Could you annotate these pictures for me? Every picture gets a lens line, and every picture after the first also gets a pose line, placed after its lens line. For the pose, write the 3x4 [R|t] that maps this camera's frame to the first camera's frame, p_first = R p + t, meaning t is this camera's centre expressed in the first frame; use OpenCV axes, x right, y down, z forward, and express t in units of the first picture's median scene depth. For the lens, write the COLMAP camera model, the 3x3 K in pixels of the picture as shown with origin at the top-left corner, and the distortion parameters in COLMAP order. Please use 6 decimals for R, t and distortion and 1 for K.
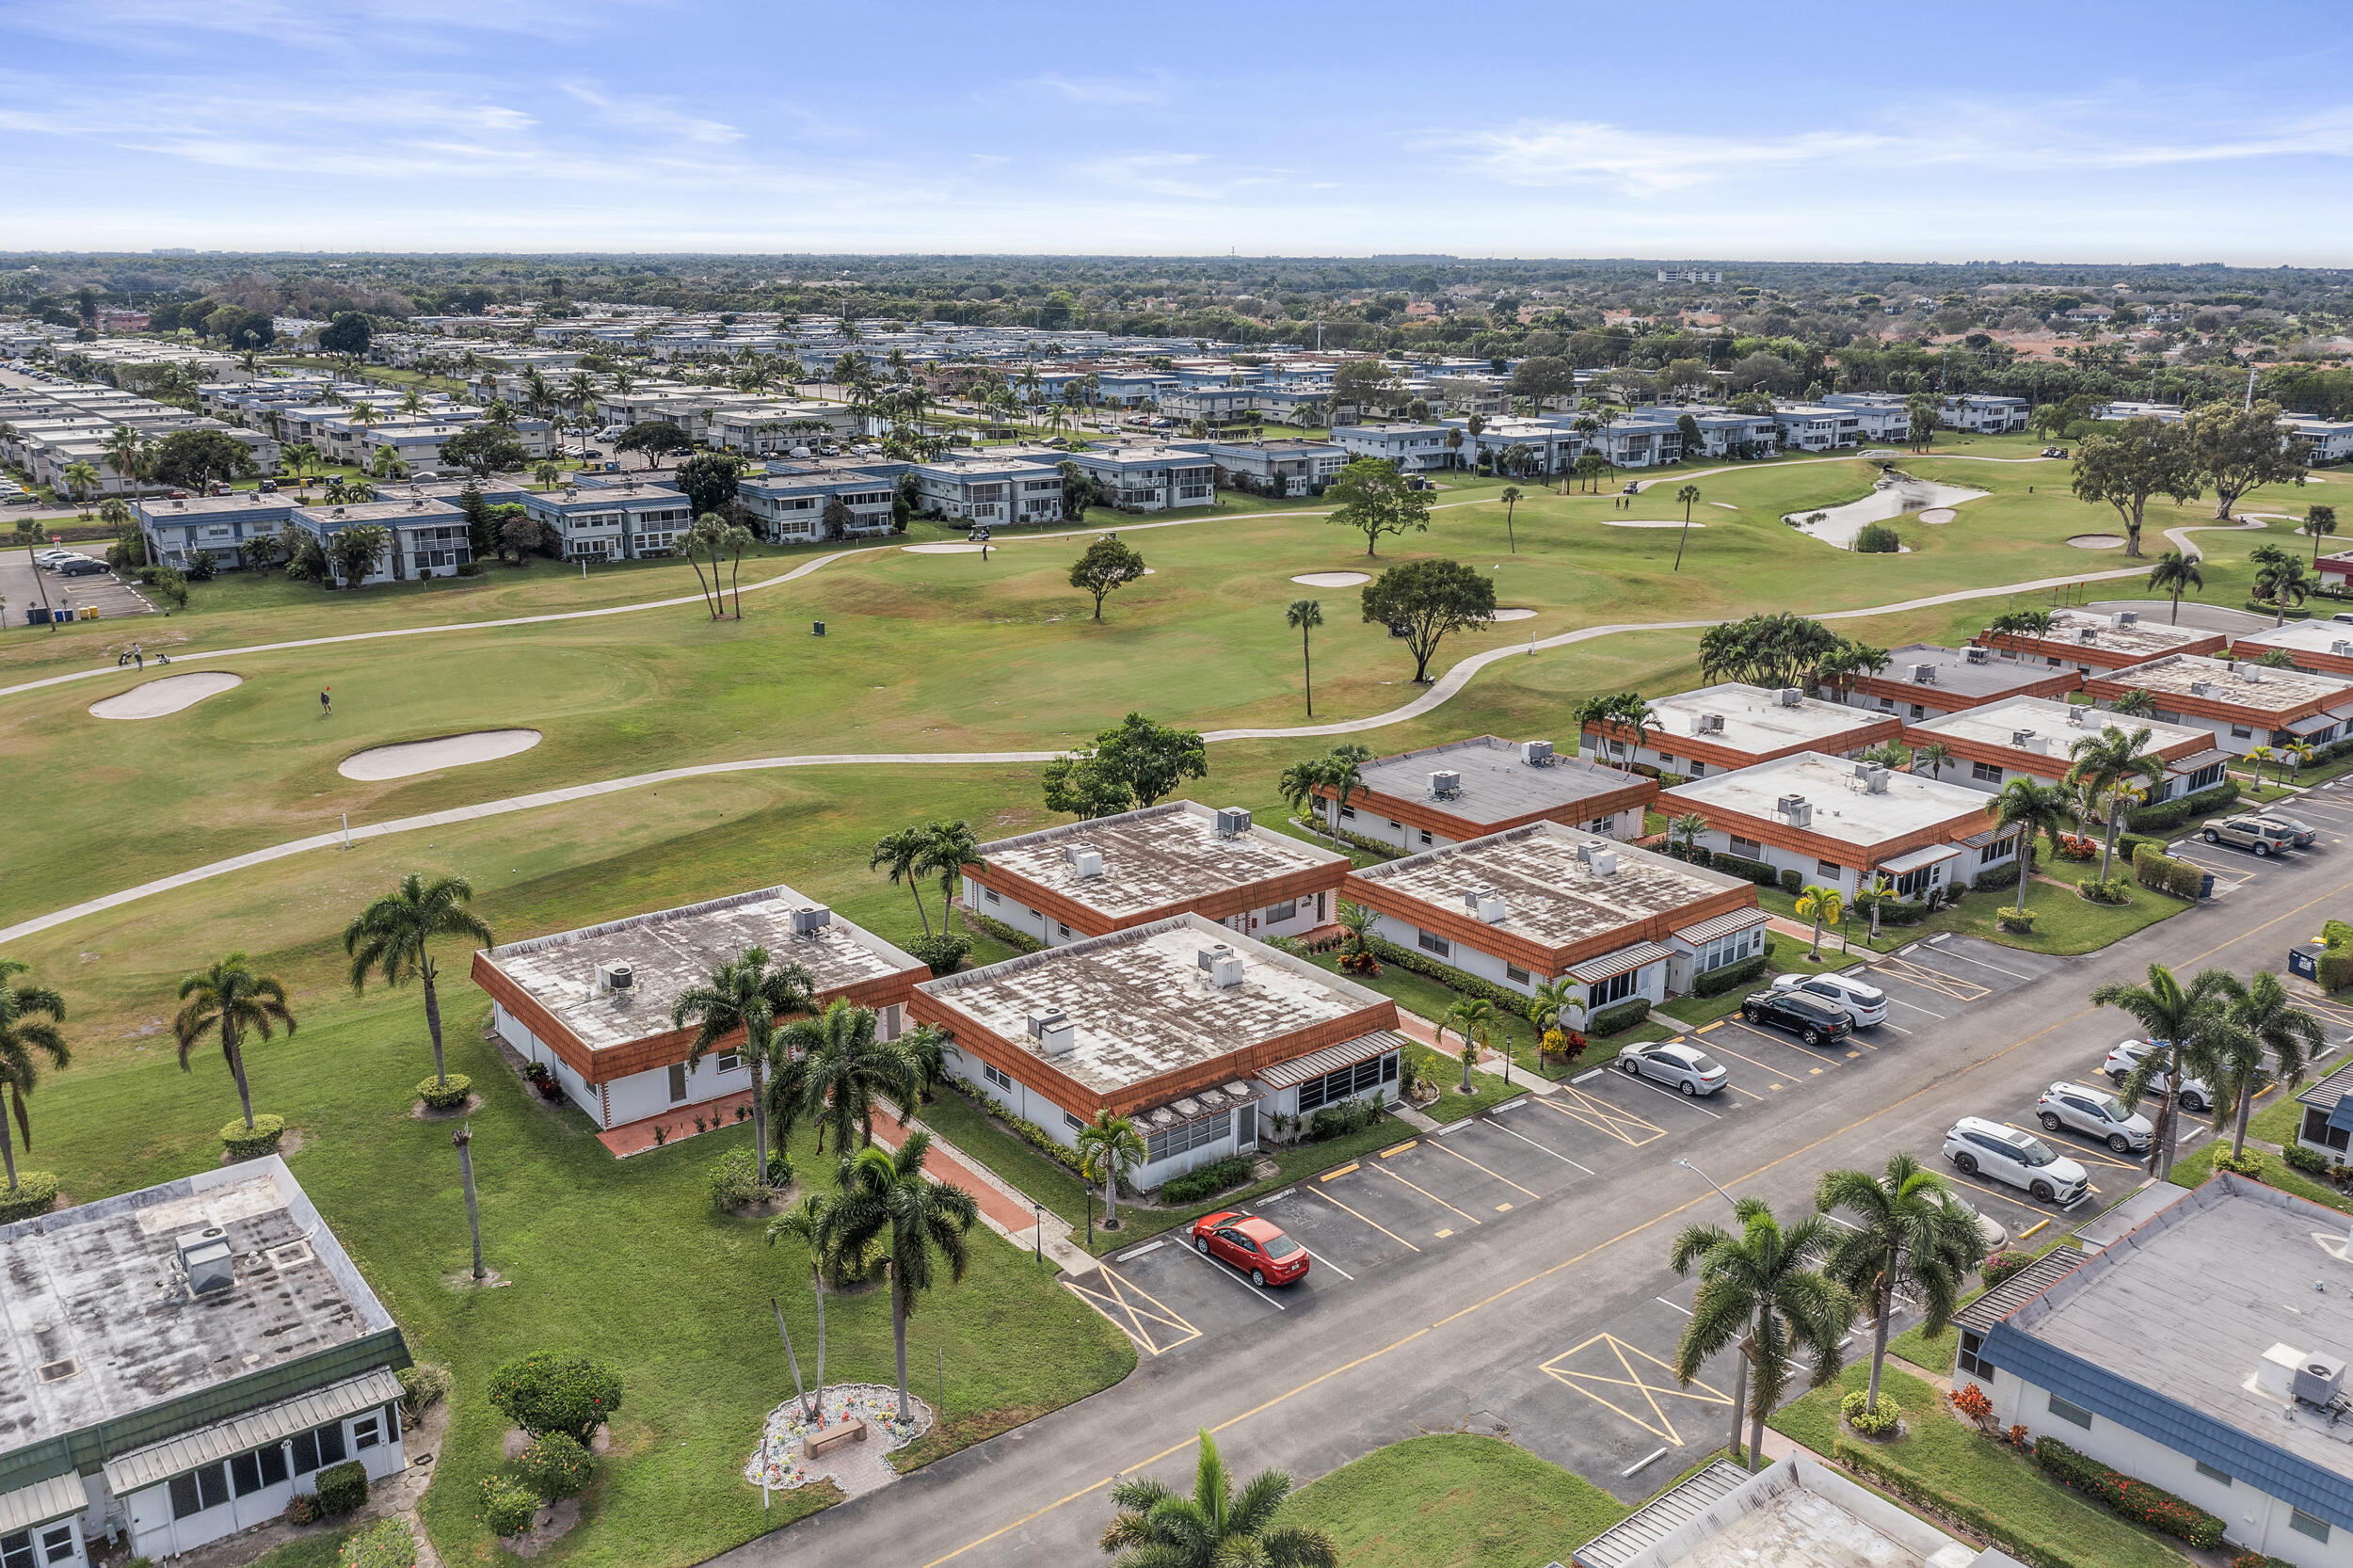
lens RADIAL K [[1876.3, 0, 1167.3], [0, 1876.3, 779.1], [0, 0, 1]] dist [-0.014819, 0.008801]
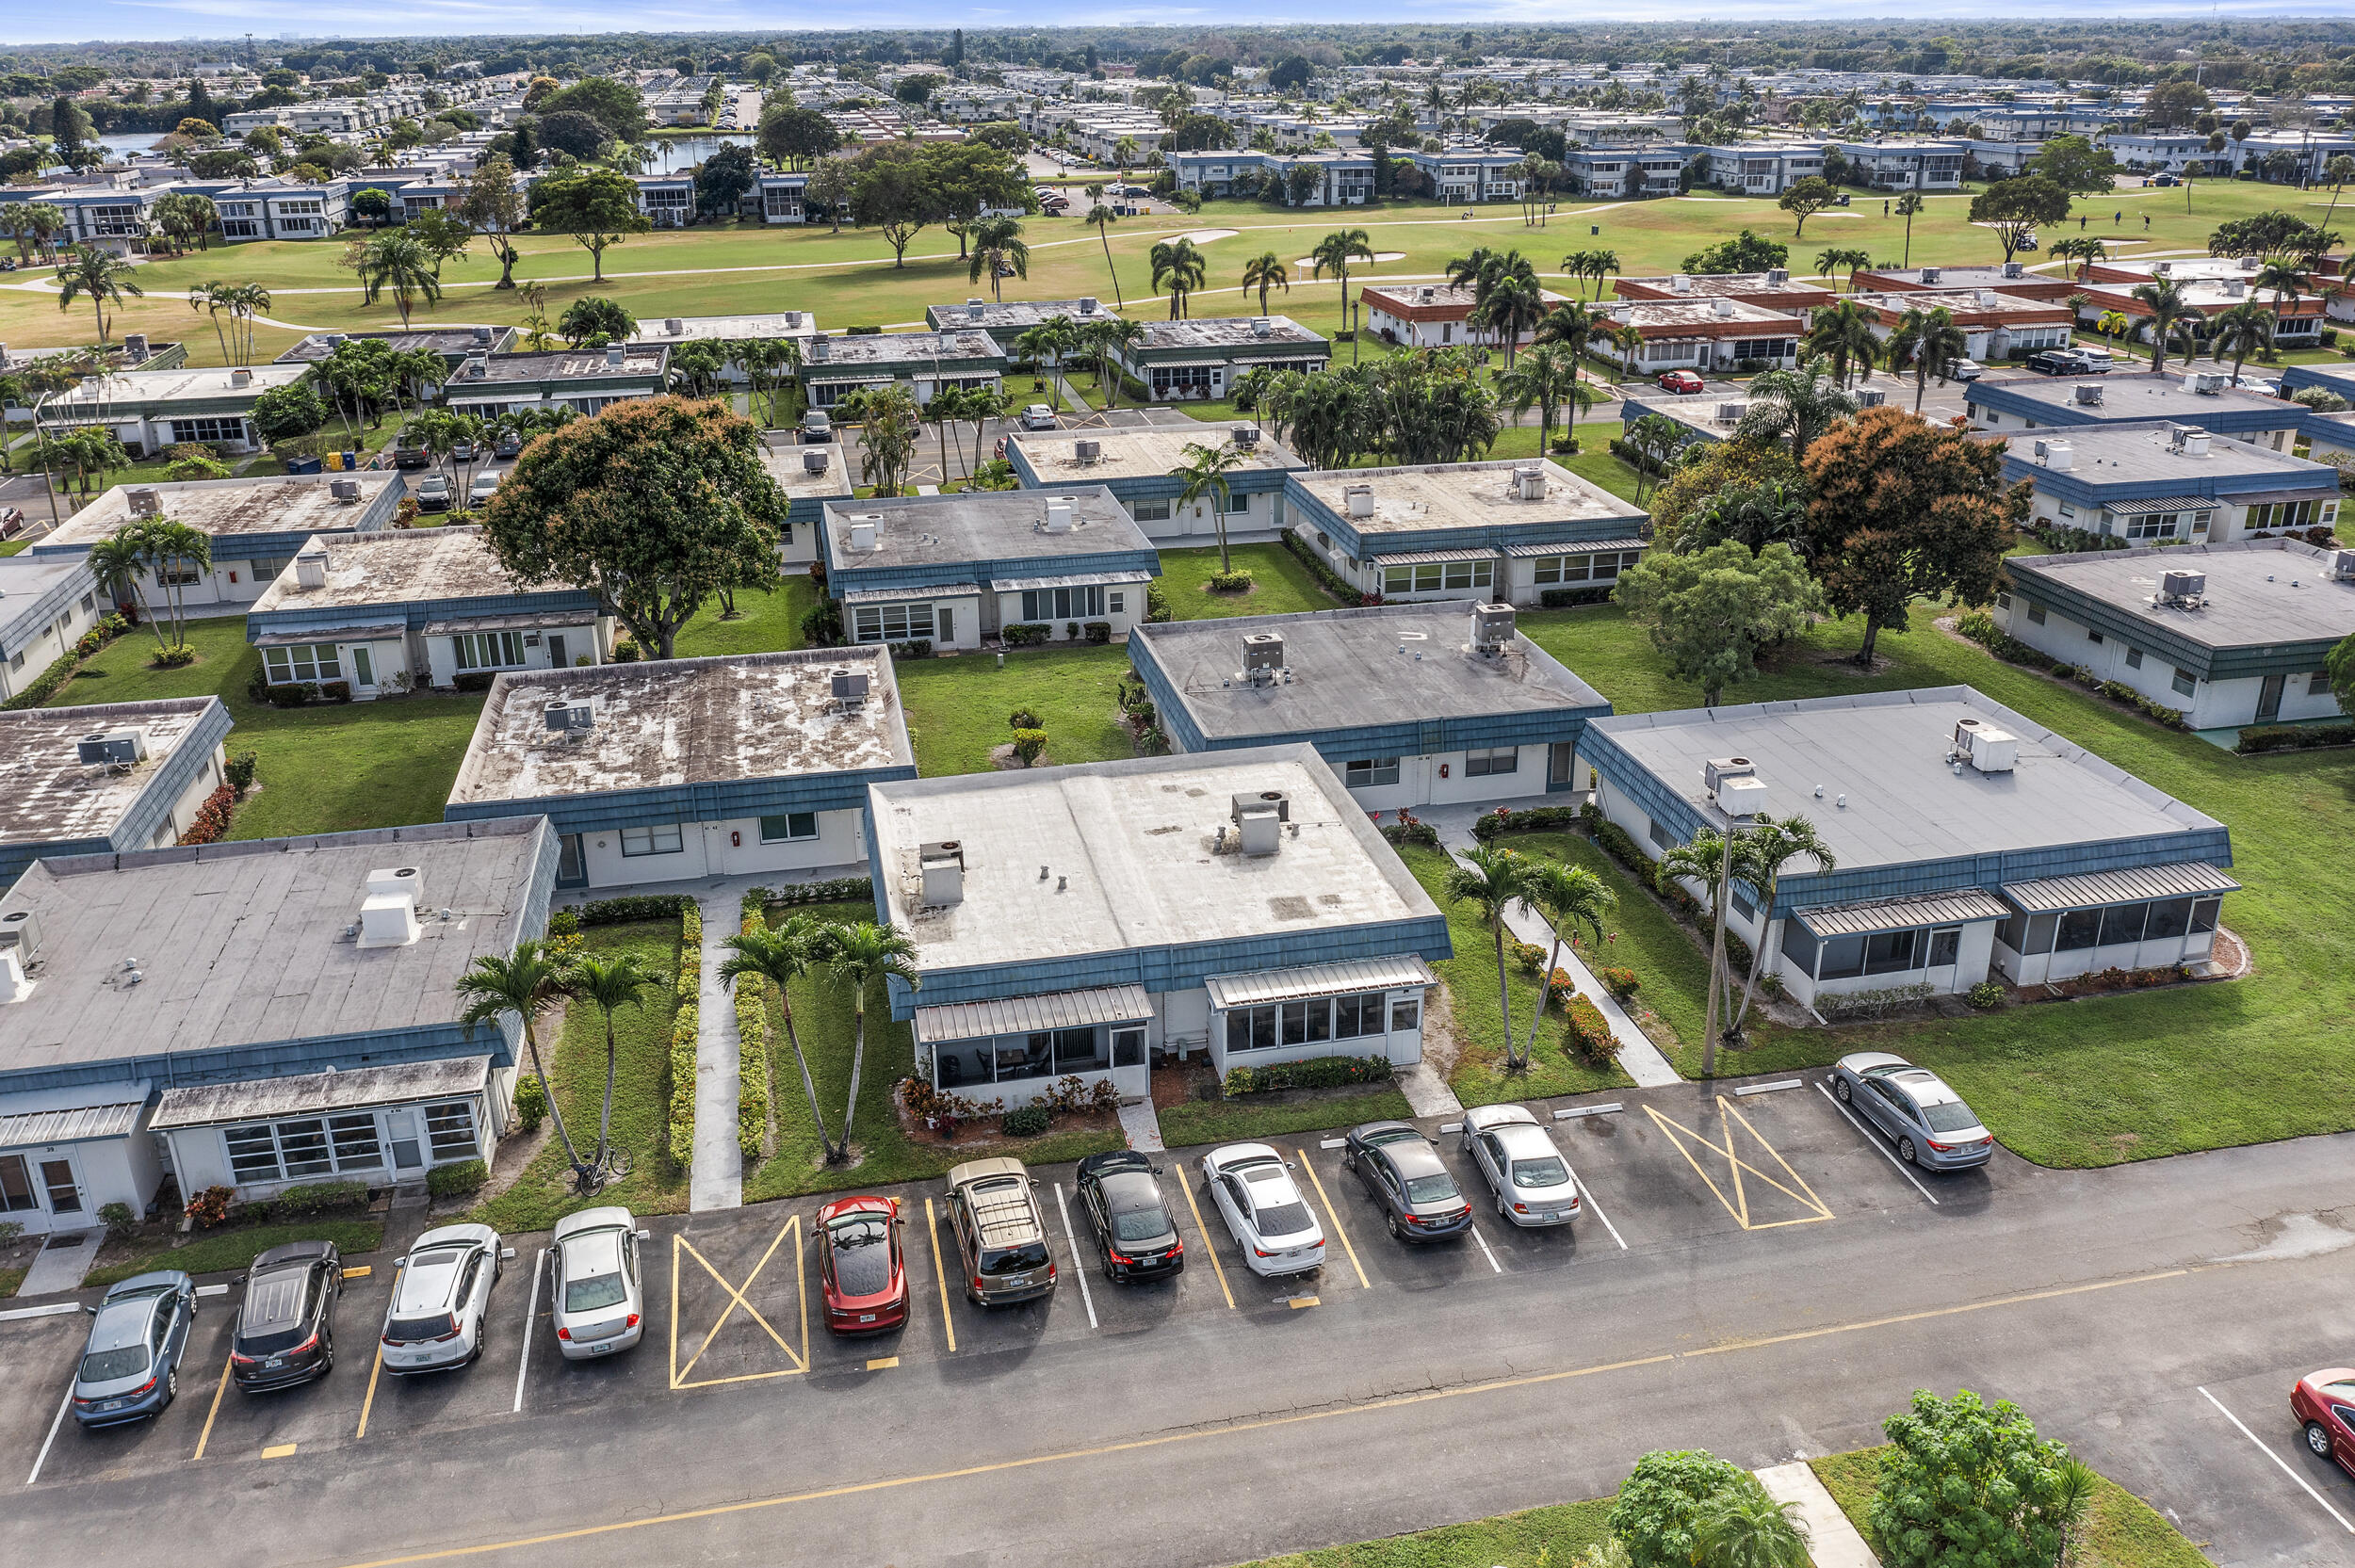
lens RADIAL K [[1883.4, 0, 1185.3], [0, 1883.4, 773.1], [0, 0, 1]] dist [-0.014923, 0.004251]
pose [[0.901448, 0.147023, -0.407157, 0.143086], [-0.102623, 0.986327, 0.128950, 0.139435], [0.420548, -0.074458, 0.904210, -0.379556]]
